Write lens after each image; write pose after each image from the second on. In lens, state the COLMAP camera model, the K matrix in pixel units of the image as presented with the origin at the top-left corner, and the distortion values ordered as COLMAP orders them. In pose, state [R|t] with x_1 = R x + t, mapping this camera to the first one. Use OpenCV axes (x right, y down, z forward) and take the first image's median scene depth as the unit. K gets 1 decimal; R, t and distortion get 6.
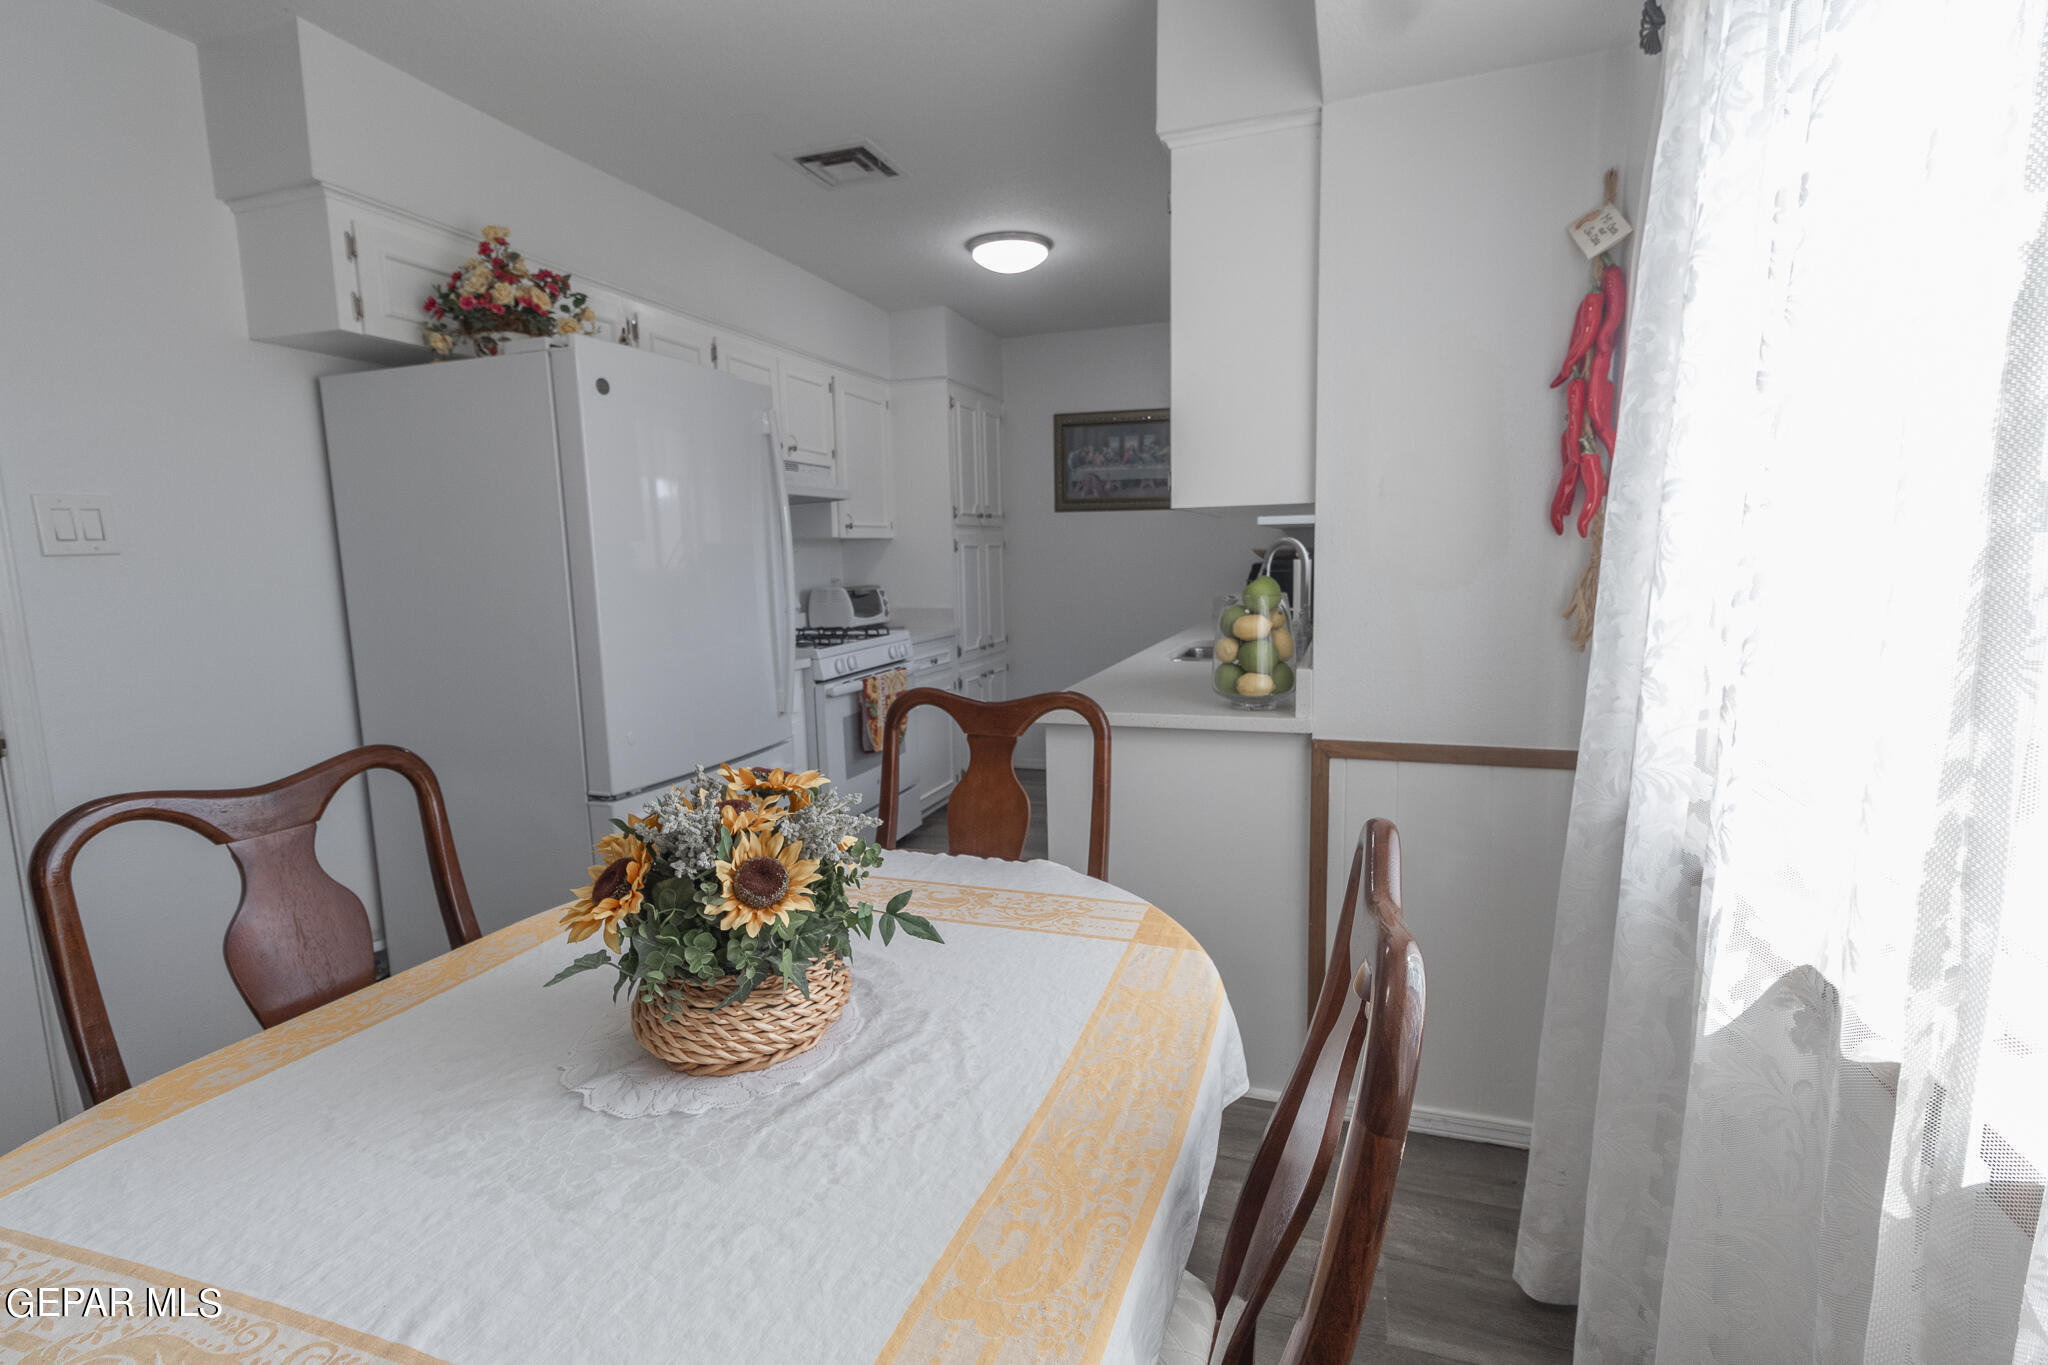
lens RADIAL K [[952.1, 0, 1020.8], [0, 952.1, 679.0], [0, 0, 1]] dist [0.008576, 0.000153]
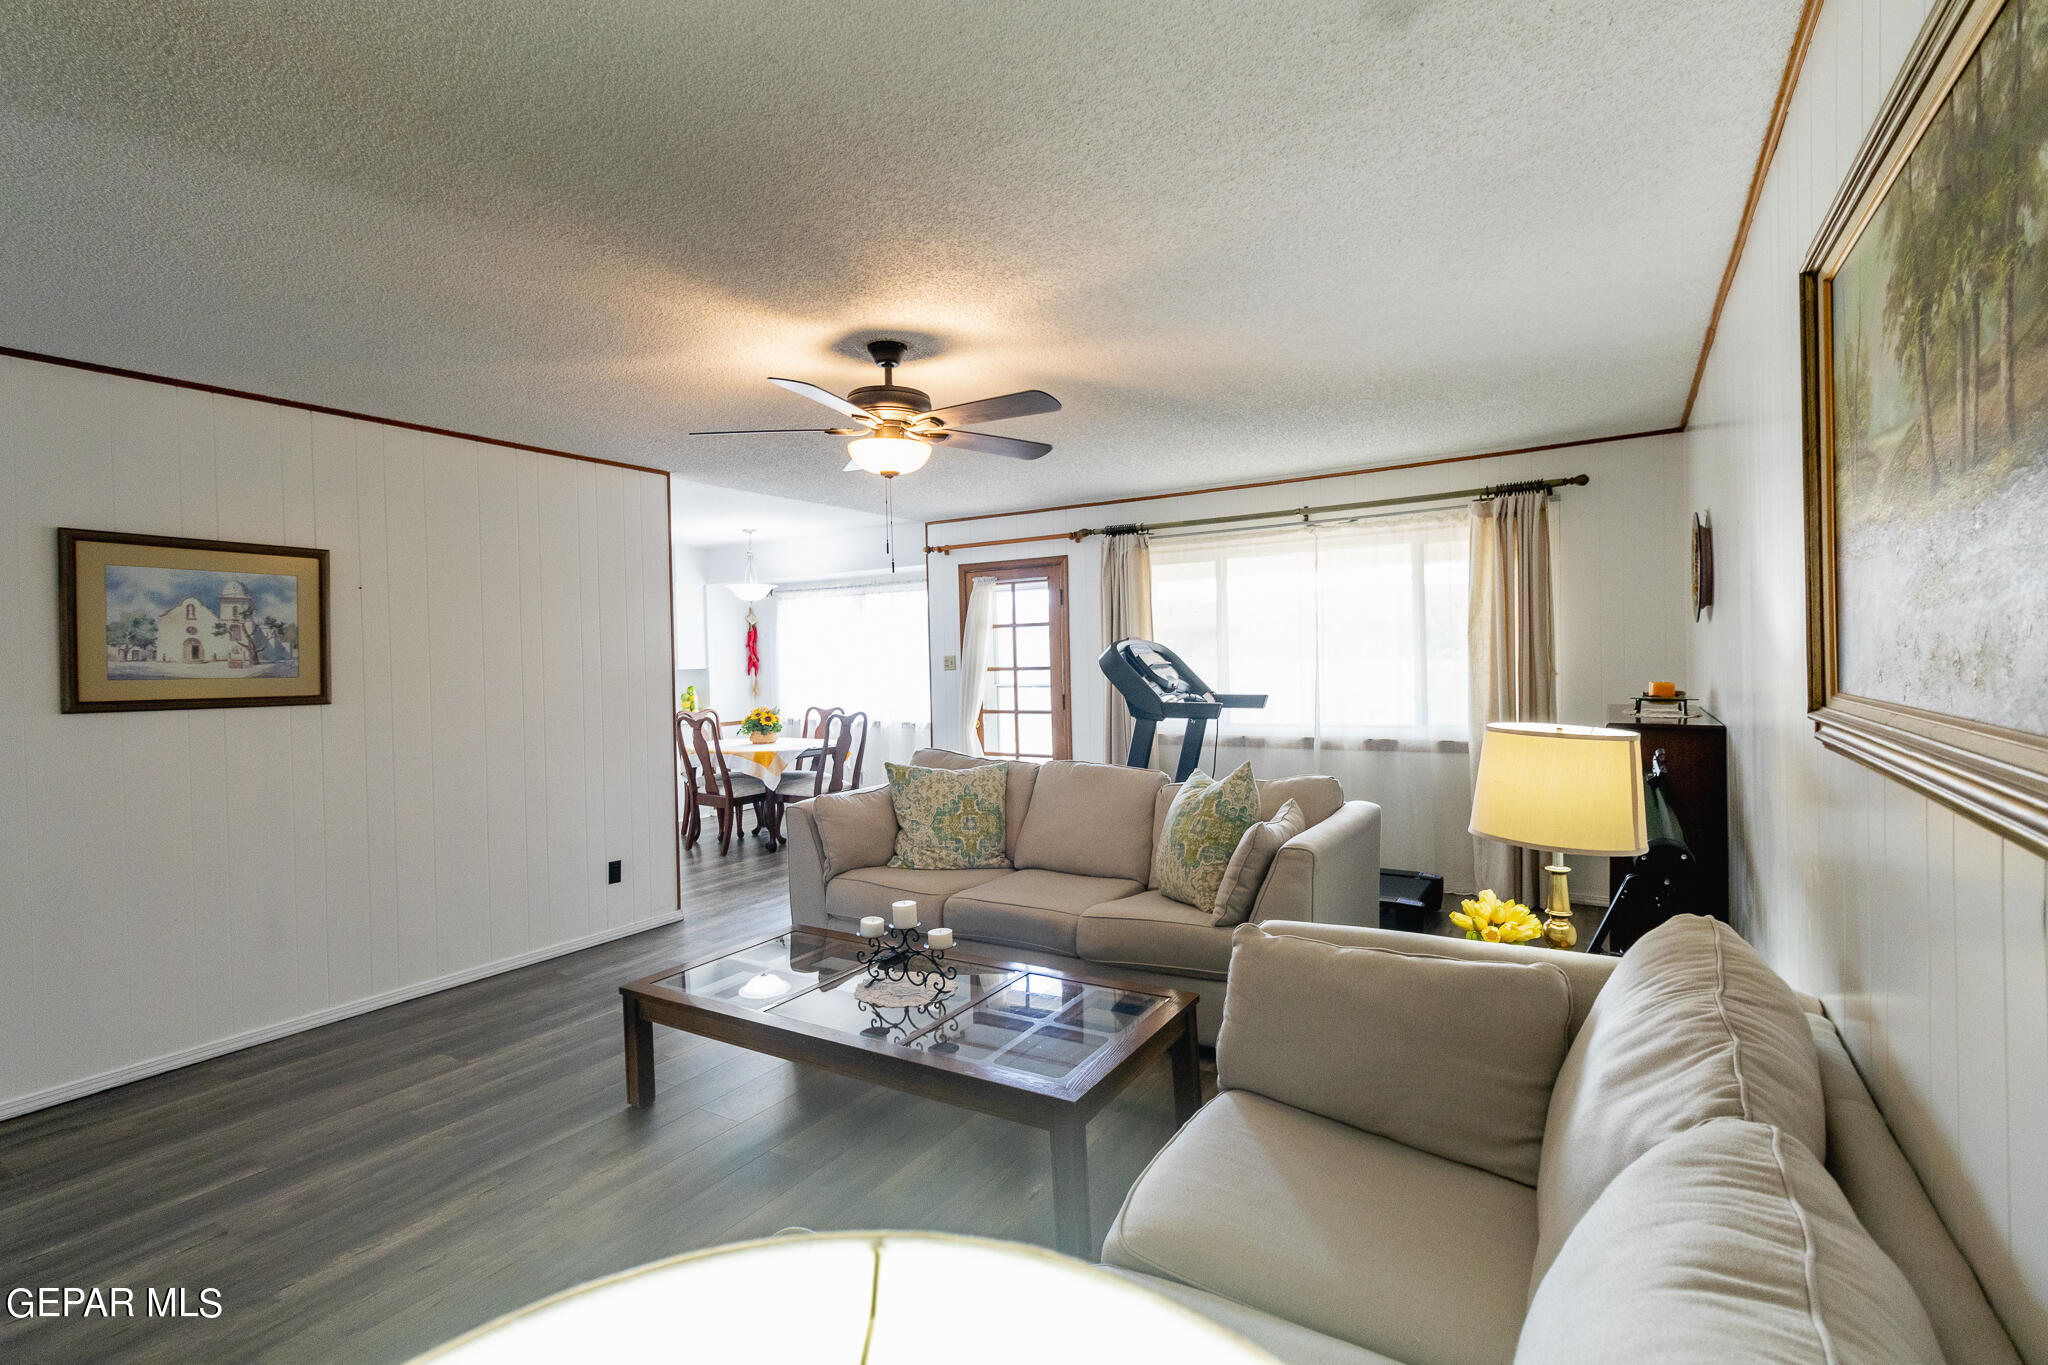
lens RADIAL K [[952.1, 0, 1020.8], [0, 952.1, 679.0], [0, 0, 1]] dist [0.008576, 0.000153]
pose [[0.229754, -0.009776, 0.973200, -1.674363], [0.145143, 0.989111, -0.024330, 0.083738], [-0.962365, 0.146843, 0.228672, -0.635639]]
